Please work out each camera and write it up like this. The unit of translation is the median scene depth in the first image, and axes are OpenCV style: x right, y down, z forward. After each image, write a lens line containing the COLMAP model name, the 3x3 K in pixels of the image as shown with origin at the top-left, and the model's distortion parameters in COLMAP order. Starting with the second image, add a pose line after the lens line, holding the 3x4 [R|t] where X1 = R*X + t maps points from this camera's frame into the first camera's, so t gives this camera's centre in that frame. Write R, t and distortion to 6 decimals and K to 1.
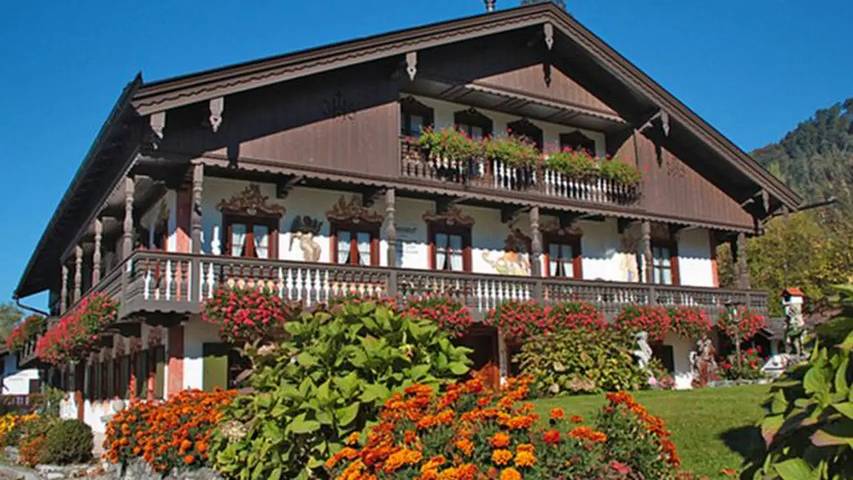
lens RADIAL K [[753.2, 0, 426.5], [0, 753.2, 240.0], [0, 0, 1]] dist [-0.095724, 0.014694]
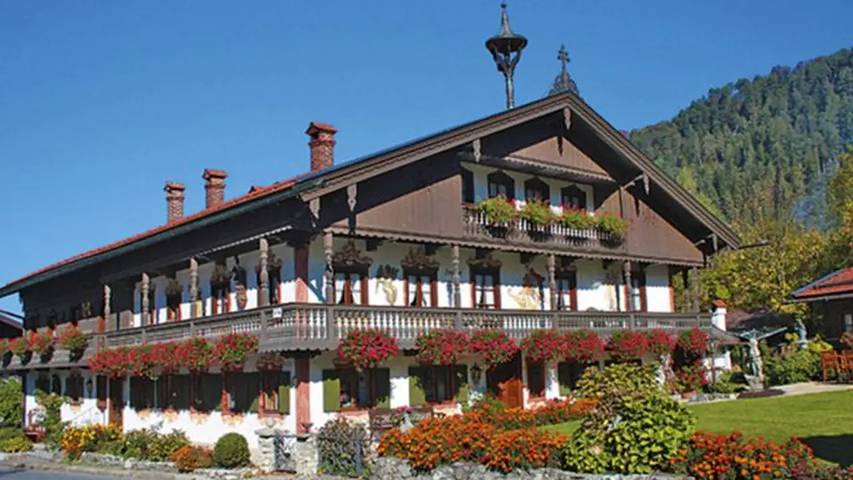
lens RADIAL K [[806.0, 0, 426.5], [0, 806.0, 240.0], [0, 0, 1]] dist [-0.094779, -0.000614]
pose [[0.988372, 0.018210, 0.150960, -0.262868], [-0.022934, 0.999298, 0.029608, -0.100807], [-0.150315, -0.032726, 0.988096, -0.295877]]
